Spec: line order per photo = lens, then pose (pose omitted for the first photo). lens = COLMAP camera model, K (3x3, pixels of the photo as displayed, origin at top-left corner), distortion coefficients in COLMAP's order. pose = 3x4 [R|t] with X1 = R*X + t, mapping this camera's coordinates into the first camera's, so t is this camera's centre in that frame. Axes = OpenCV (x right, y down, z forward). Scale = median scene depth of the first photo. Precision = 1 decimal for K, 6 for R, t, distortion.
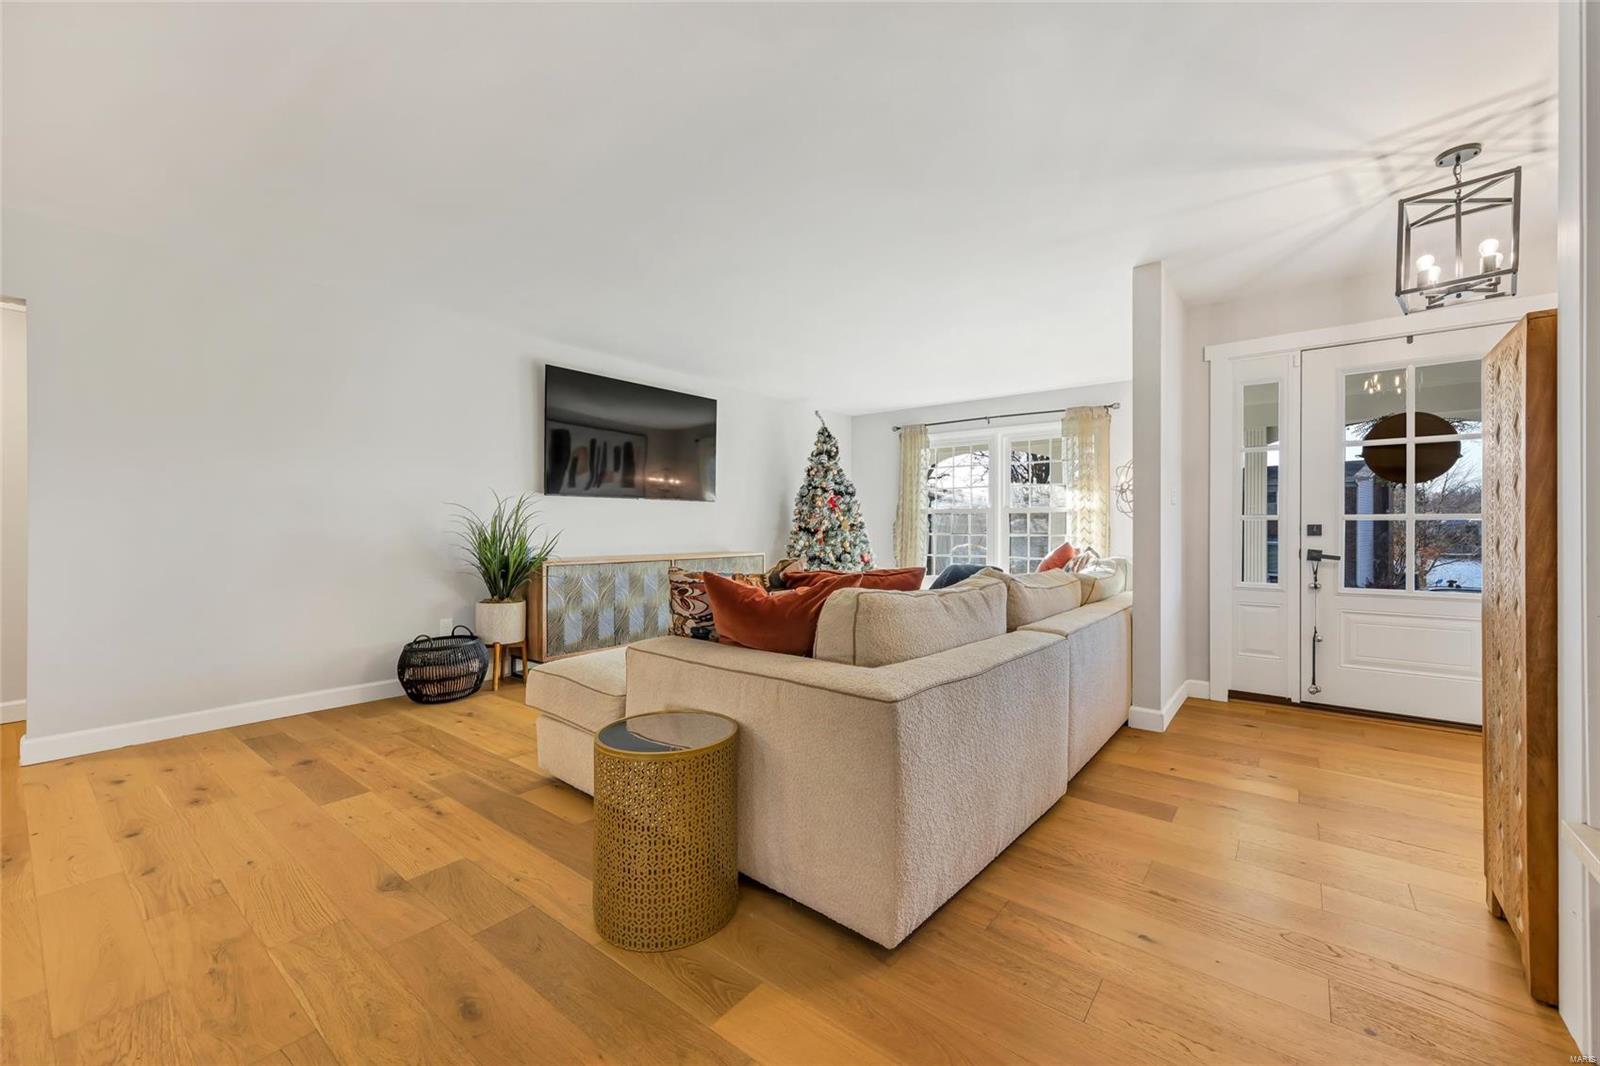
lens RADIAL K [[630.3, 0, 805.8], [0, 630.3, 527.4], [0, 0, 1]] dist [0.009839, -0.001588]
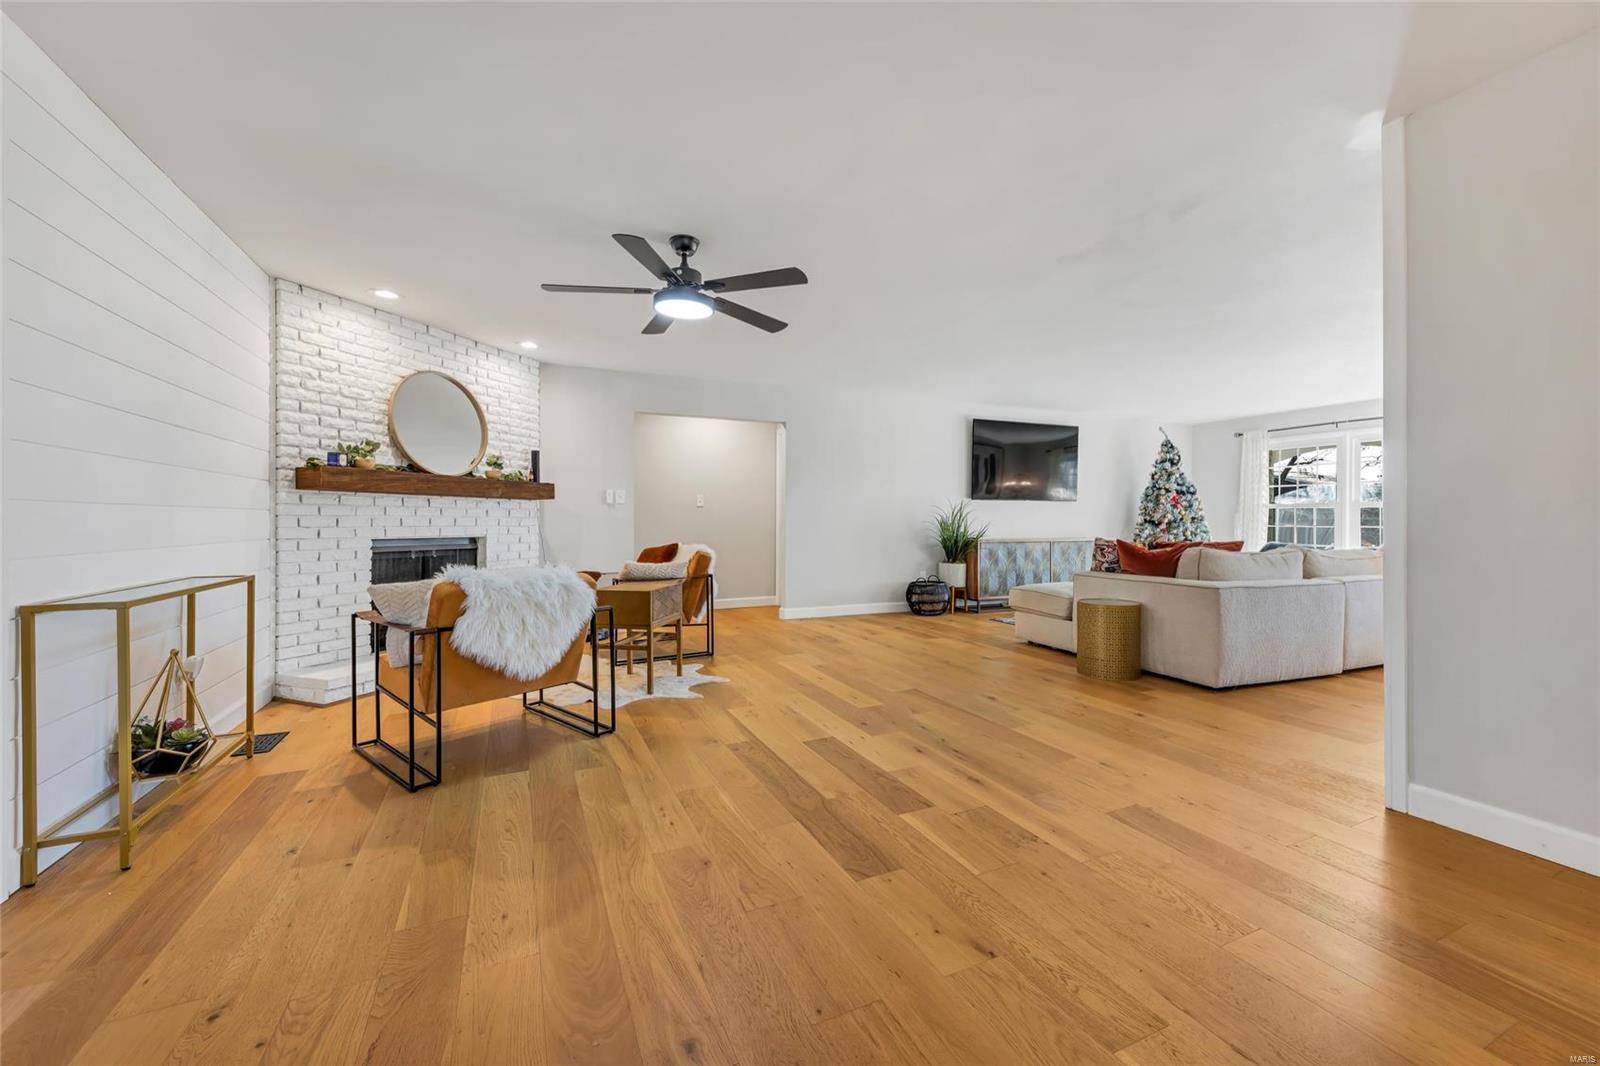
lens RADIAL K [[630.3, 0, 810.5], [0, 630.3, 523.8], [0, 0, 1]] dist [0.009839, -0.001588]
pose [[0.893716, 0.004060, -0.448614, -0.055716], [-0.001994, 0.999985, 0.005078, 0.003785], [0.448628, -0.003644, 0.893711, -0.610098]]
